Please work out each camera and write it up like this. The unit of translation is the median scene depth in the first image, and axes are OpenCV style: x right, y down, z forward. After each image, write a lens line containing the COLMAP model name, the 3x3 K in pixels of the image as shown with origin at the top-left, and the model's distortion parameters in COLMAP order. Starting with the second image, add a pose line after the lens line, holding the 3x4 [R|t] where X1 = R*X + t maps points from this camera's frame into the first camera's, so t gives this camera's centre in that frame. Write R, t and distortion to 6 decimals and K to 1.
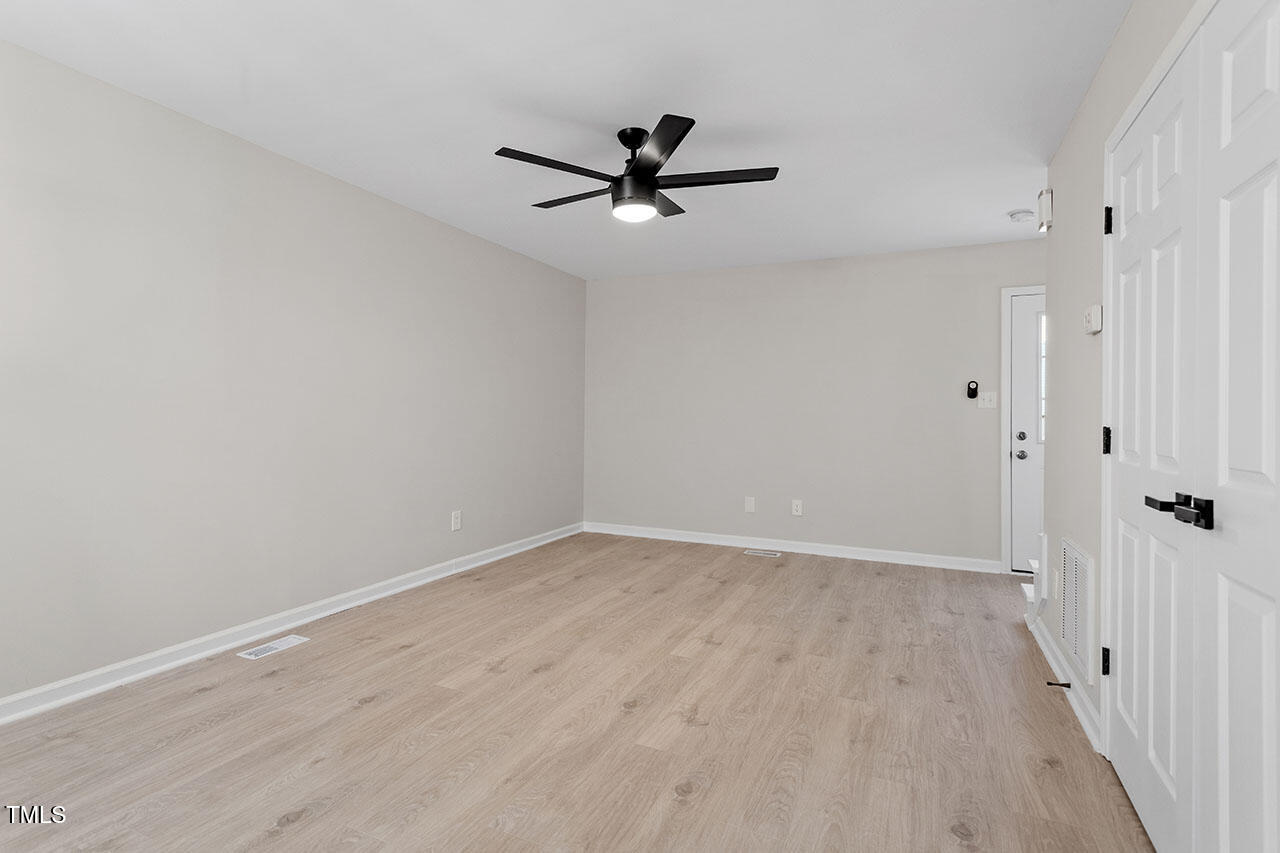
lens RADIAL K [[613.7, 0, 637.0], [0, 613.7, 414.9], [0, 0, 1]] dist [0.001208, 0.000819]
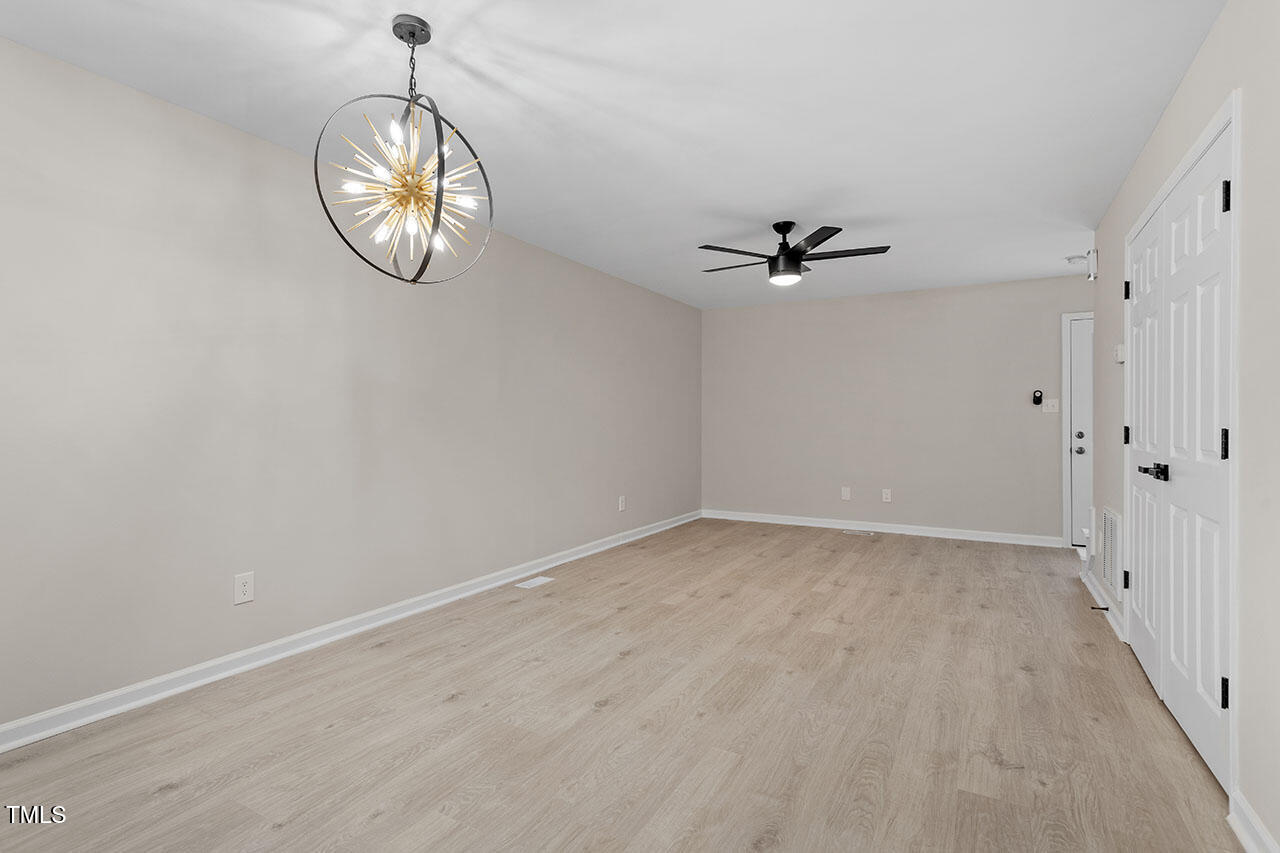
lens RADIAL K [[613.7, 0, 636.3], [0, 613.7, 425.5], [0, 0, 1]] dist [0.001208, 0.000819]
pose [[0.996332, -0.010167, -0.084970, -0.222546], [0.010819, 0.999915, 0.007218, -0.004442], [0.084890, -0.008110, 0.996357, -0.436758]]
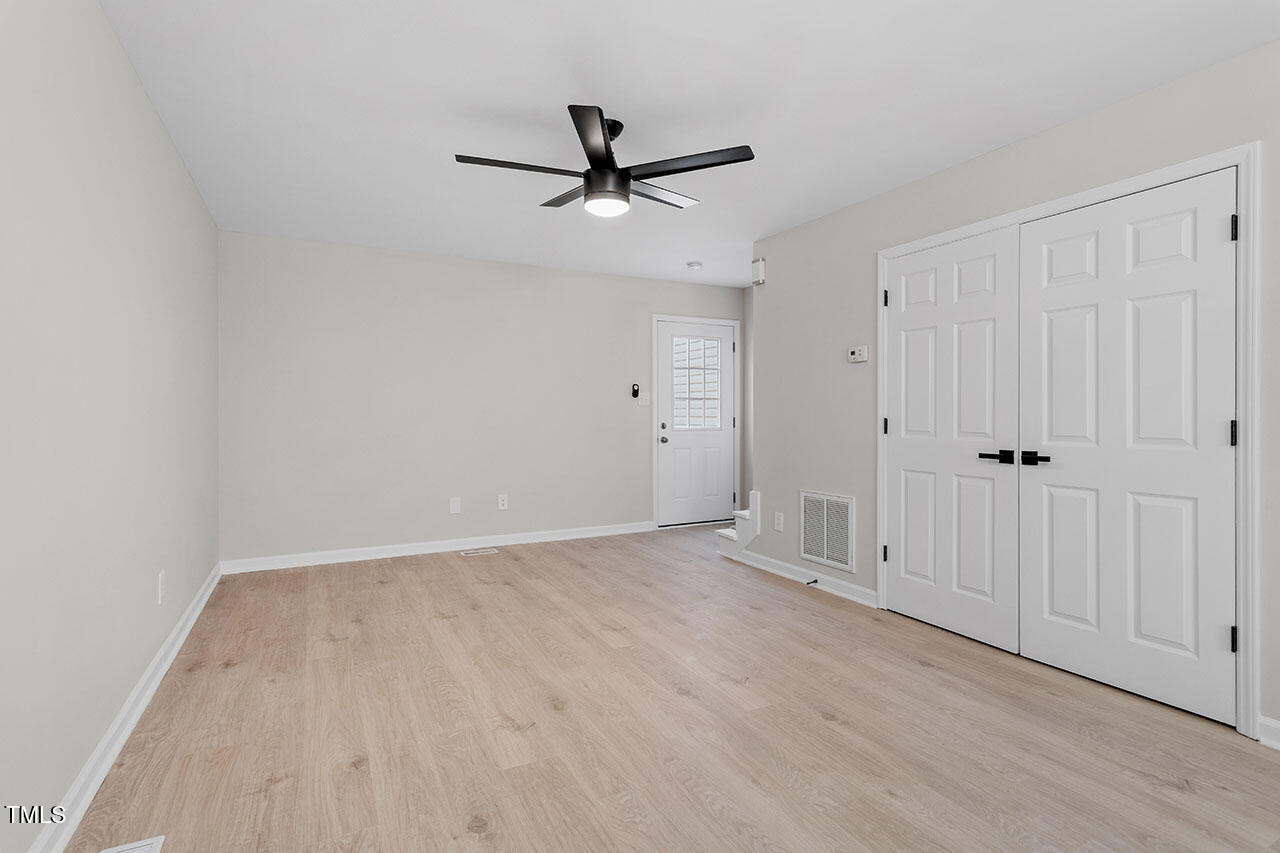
lens RADIAL K [[613.7, 0, 628.9], [0, 613.7, 410.6], [0, 0, 1]] dist [0.001208, 0.000819]
pose [[0.614160, -0.007760, 0.789144, -0.730920], [0.006495, 0.999967, 0.004779, -0.008844], [-0.789155, 0.002191, 0.614190, 0.357819]]
